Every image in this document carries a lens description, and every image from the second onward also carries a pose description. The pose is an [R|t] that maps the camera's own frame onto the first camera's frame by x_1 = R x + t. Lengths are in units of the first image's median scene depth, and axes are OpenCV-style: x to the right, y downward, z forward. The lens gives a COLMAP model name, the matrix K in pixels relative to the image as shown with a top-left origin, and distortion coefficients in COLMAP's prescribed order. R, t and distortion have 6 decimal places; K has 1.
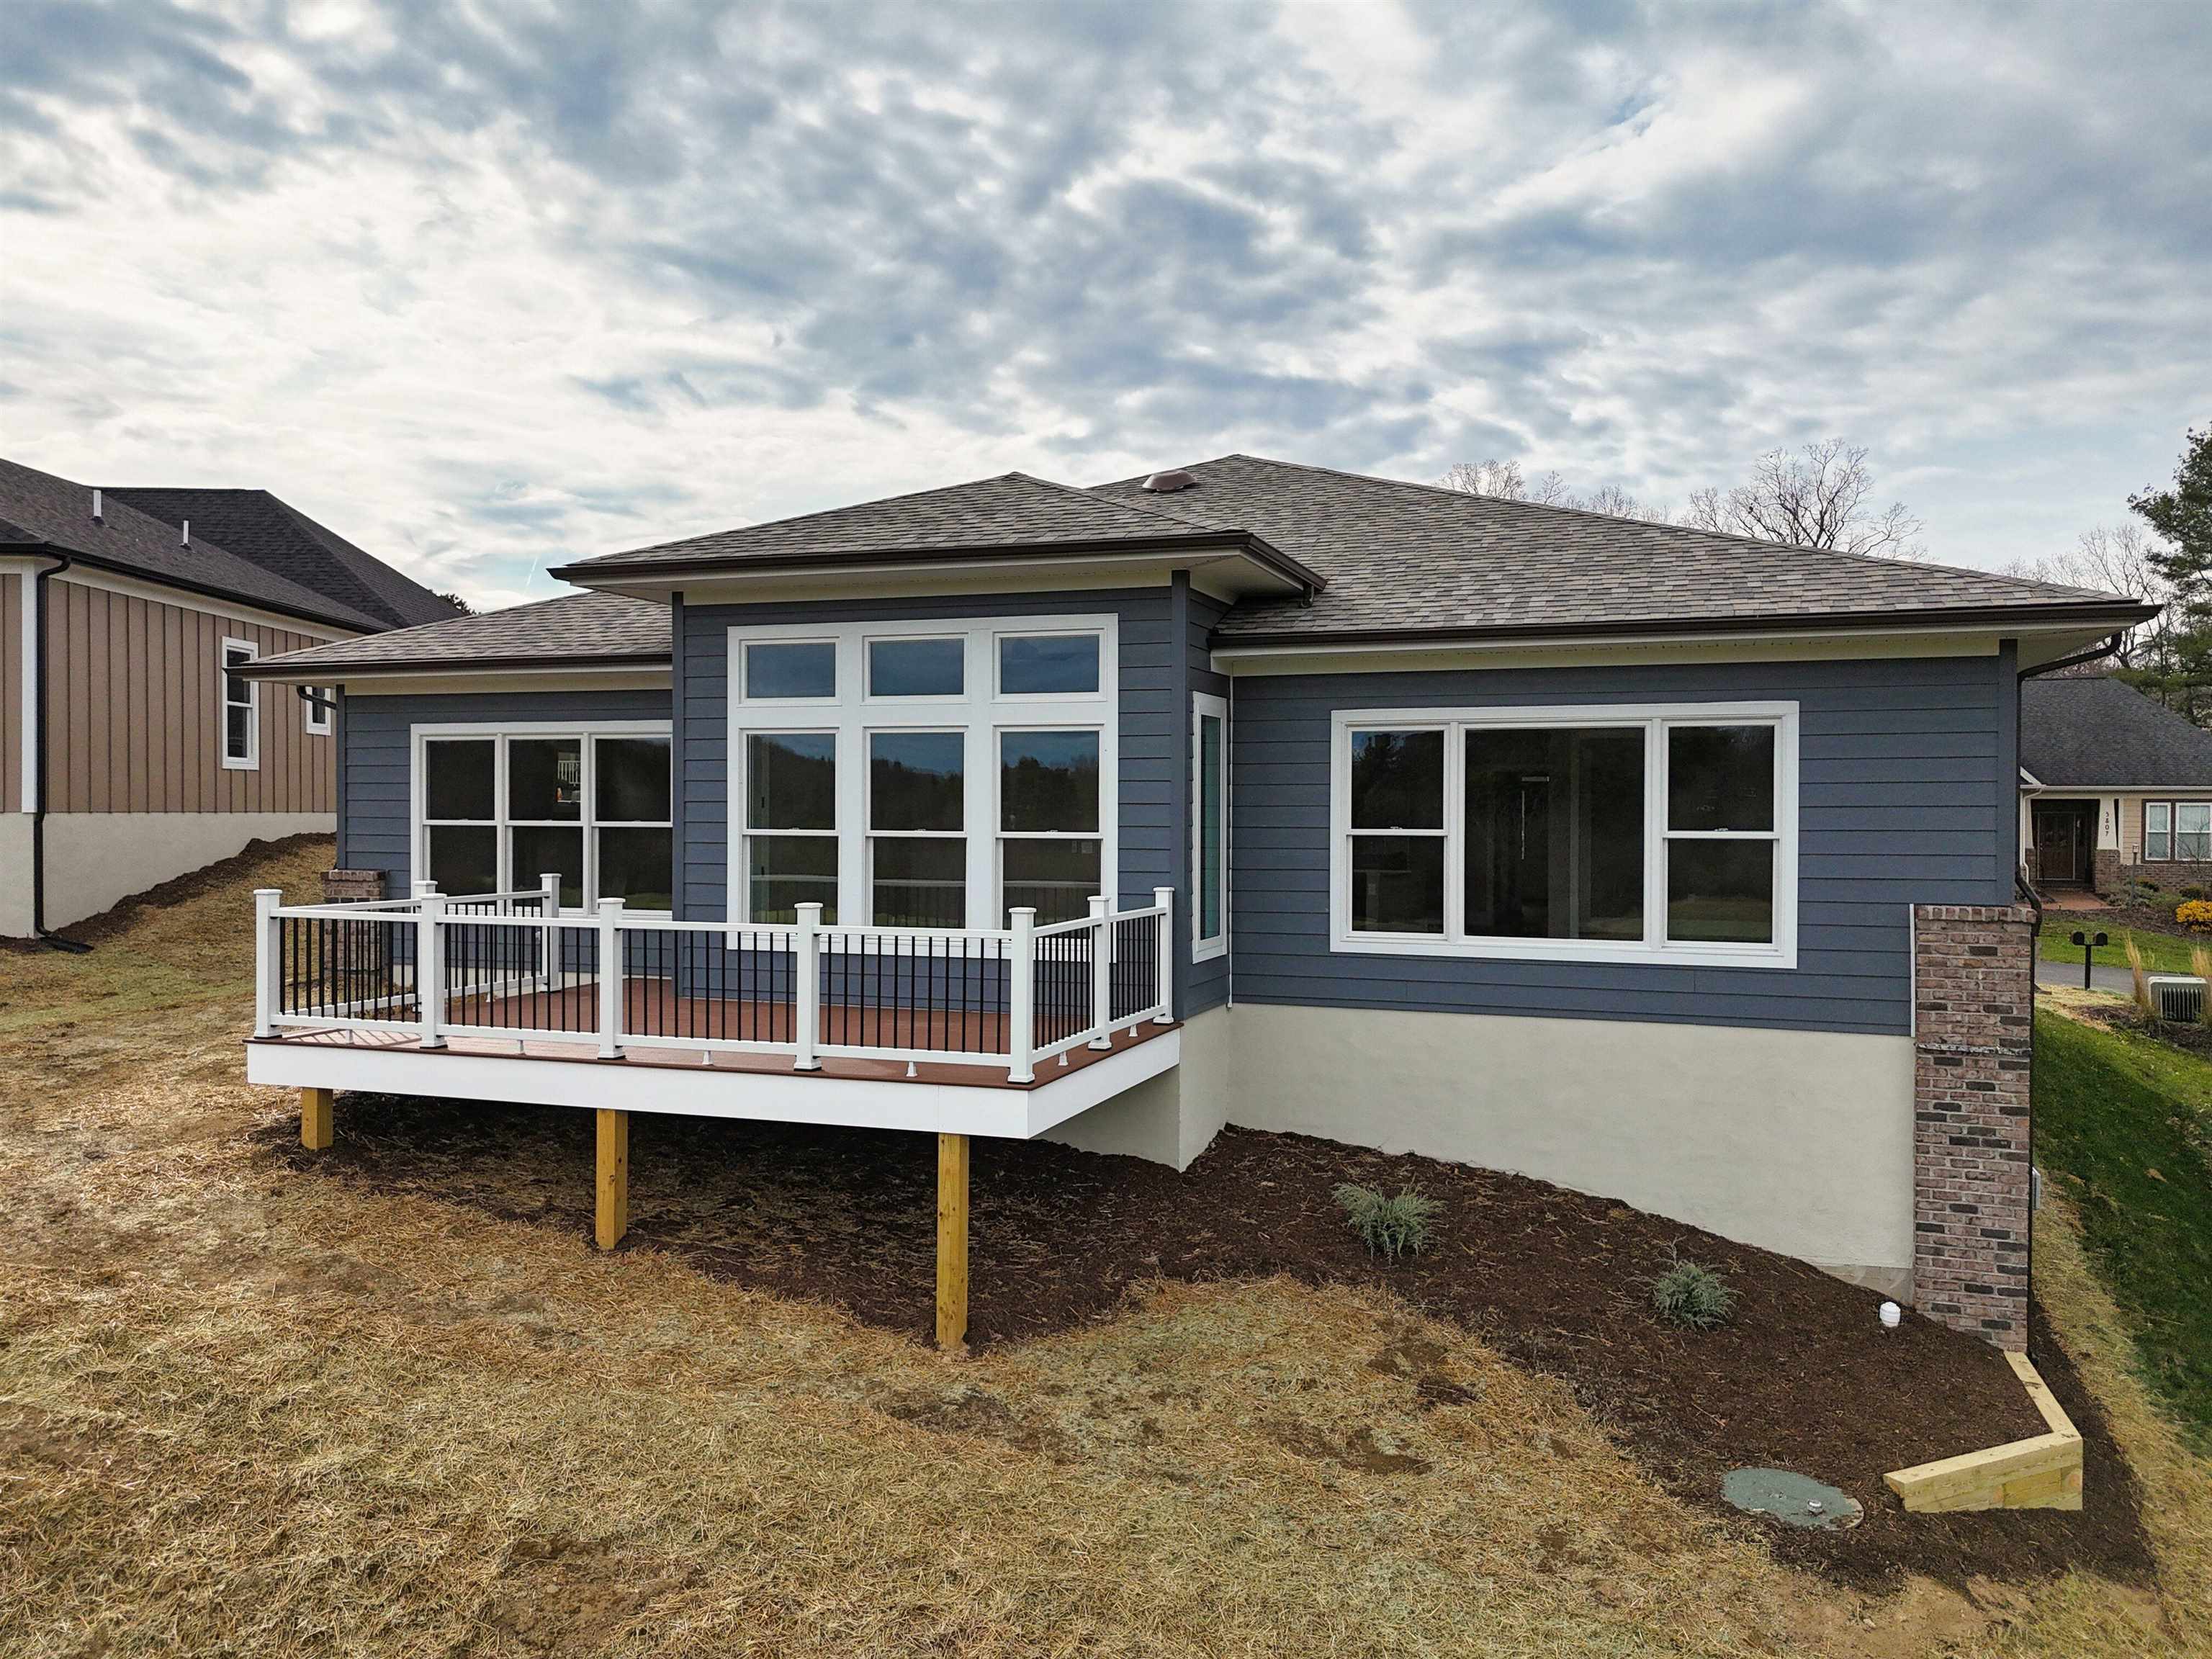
lens RADIAL K [[1621.0, 0, 1104.1], [0, 1621.0, 820.3], [0, 0, 1]] dist [0.071749, -0.067590]
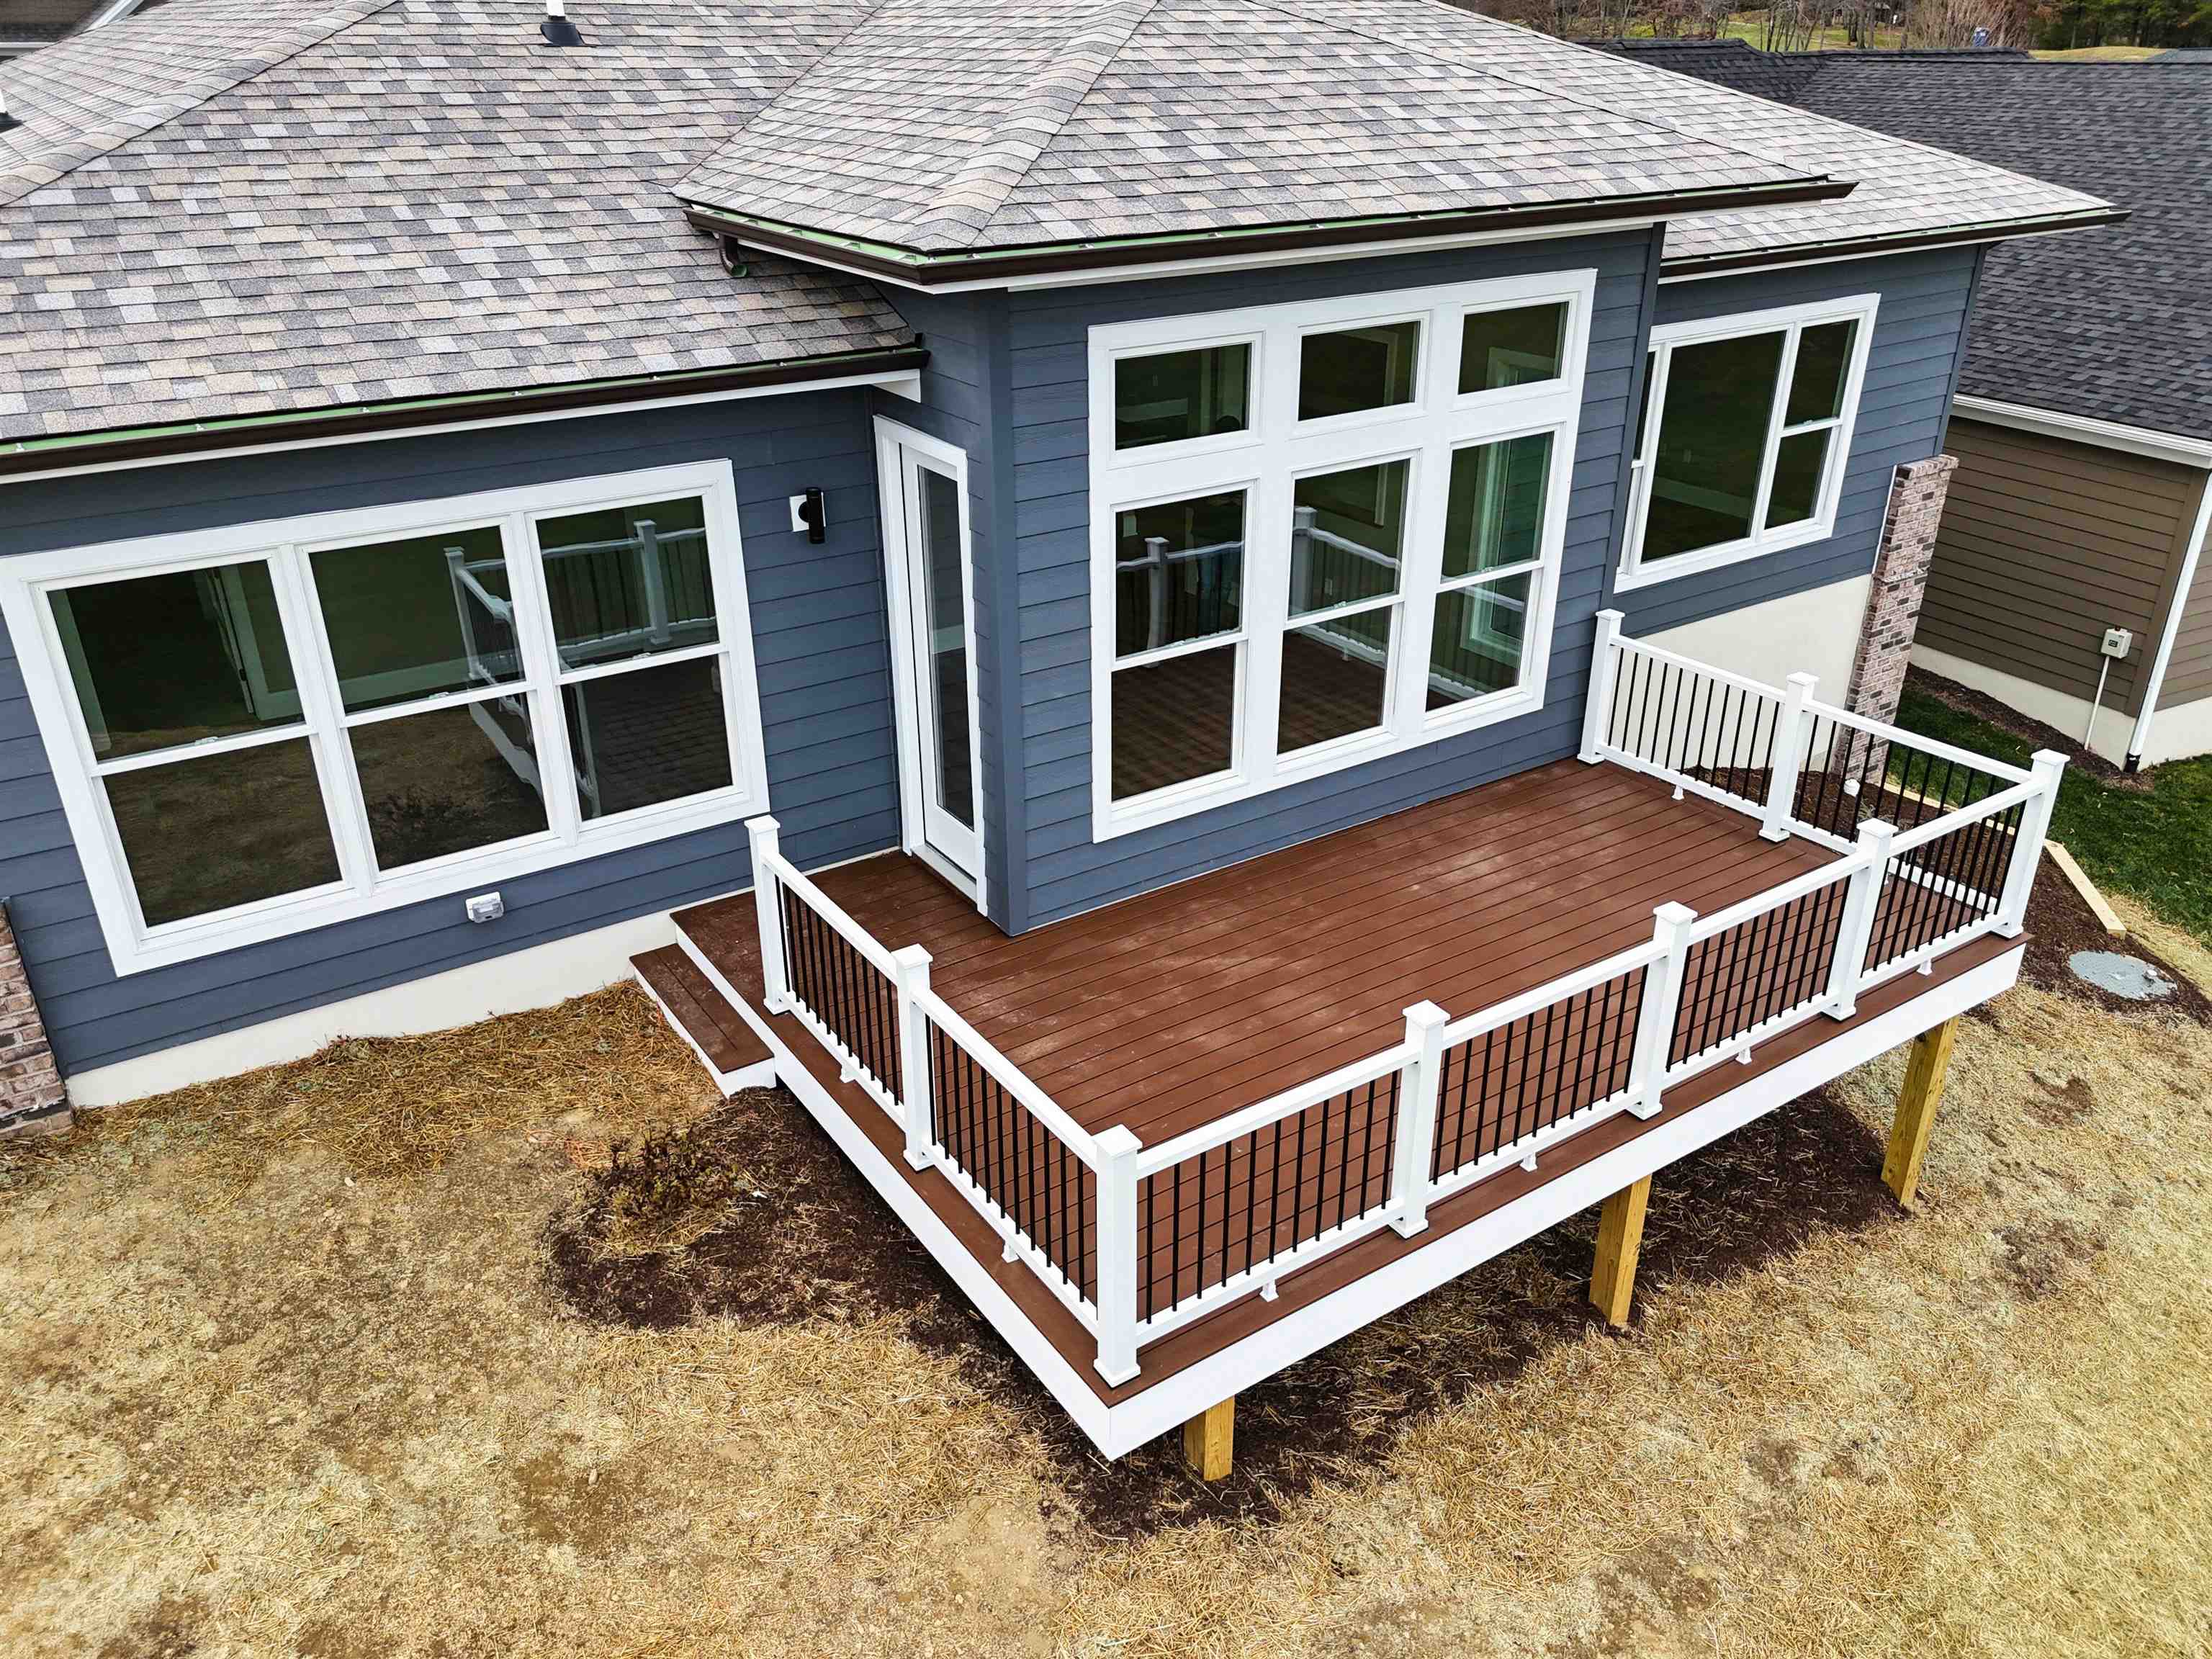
lens RADIAL K [[1621.0, 0, 1104.2], [0, 1621.0, 826.8], [0, 0, 1]] dist [0.071749, -0.067590]
pose [[0.594256, -0.357051, 0.720677, -0.756732], [0.017113, 0.901467, 0.432510, -0.224802], [-0.804094, -0.244689, 0.541812, 0.707499]]
